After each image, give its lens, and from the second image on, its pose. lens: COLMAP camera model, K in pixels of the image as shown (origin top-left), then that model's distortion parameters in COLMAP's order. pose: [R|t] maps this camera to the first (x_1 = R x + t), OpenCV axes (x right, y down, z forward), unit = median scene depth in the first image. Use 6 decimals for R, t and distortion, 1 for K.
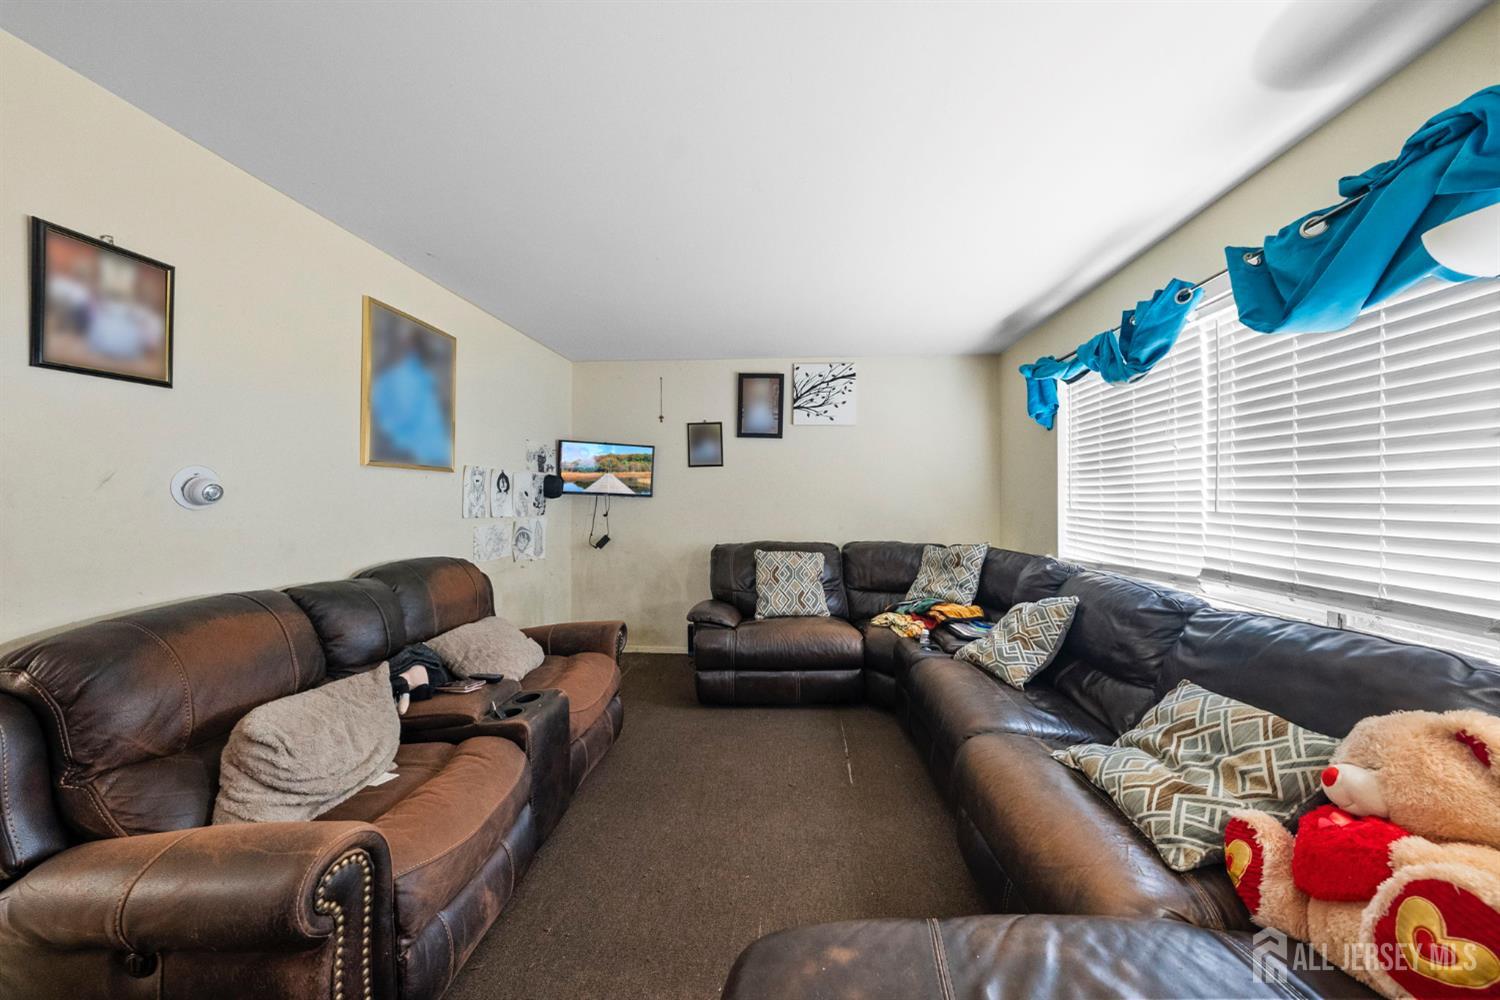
lens RADIAL K [[496.7, 0, 748.9], [0, 496.7, 492.8], [0, 0, 1]] dist [-0.000260, -0.000074]
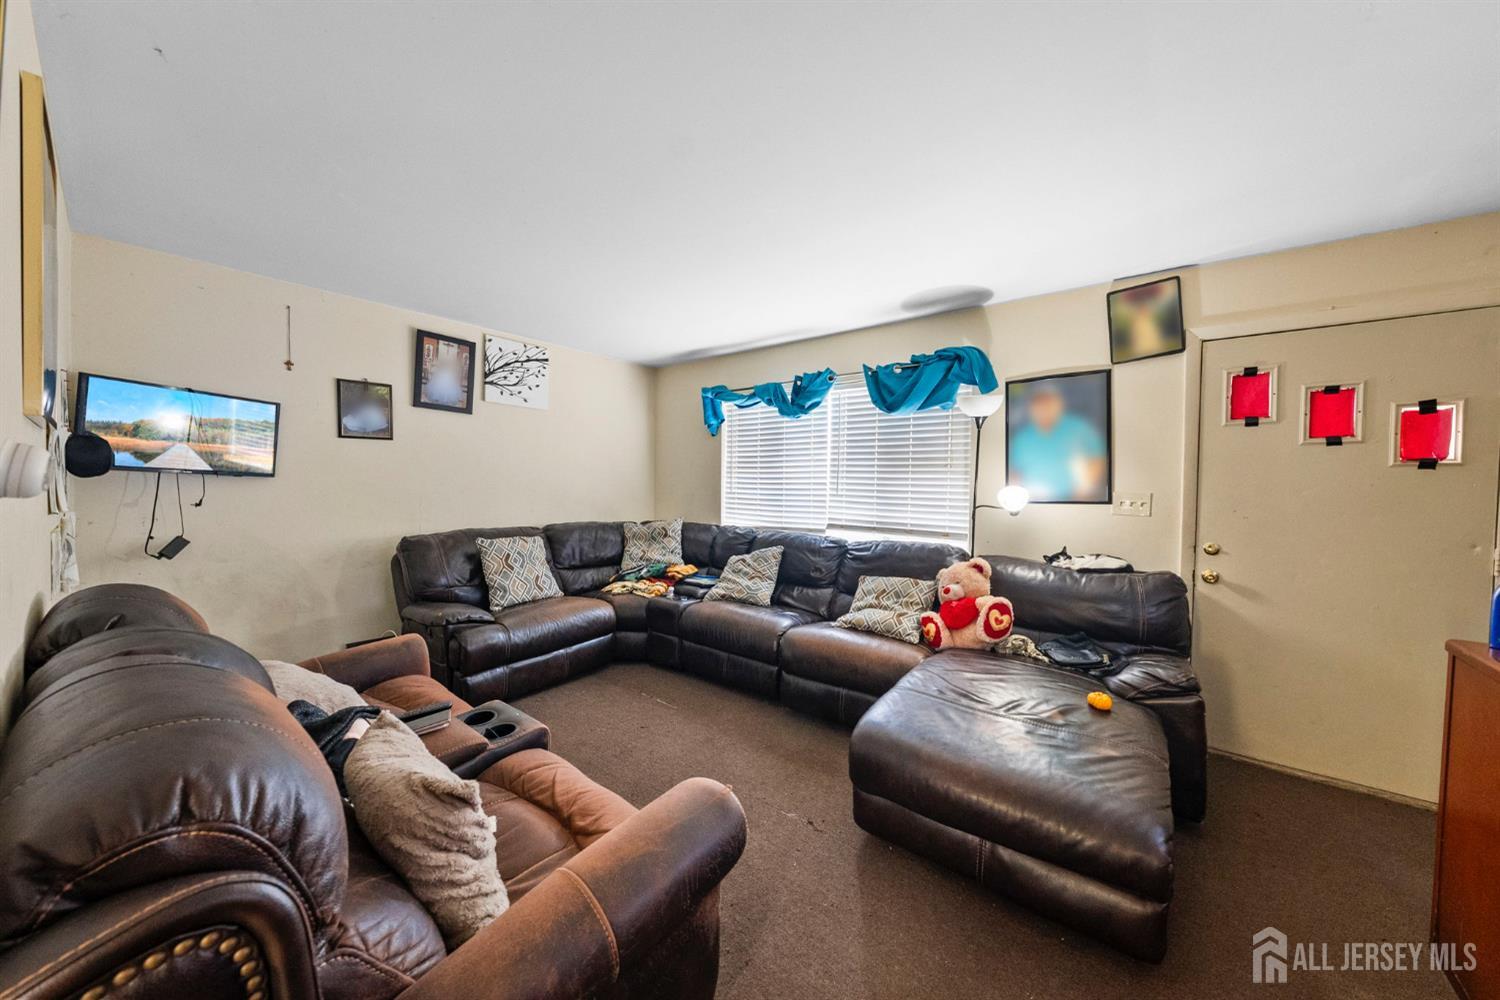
lens RADIAL K [[496.7, 0, 748.9], [0, 496.7, 492.8], [0, 0, 1]] dist [-0.000260, -0.000074]
pose [[0.593941, -0.006100, 0.804486, -0.494584], [-0.024619, 0.999365, 0.025753, -0.004308], [-0.804132, -0.035102, 0.593414, 0.078024]]
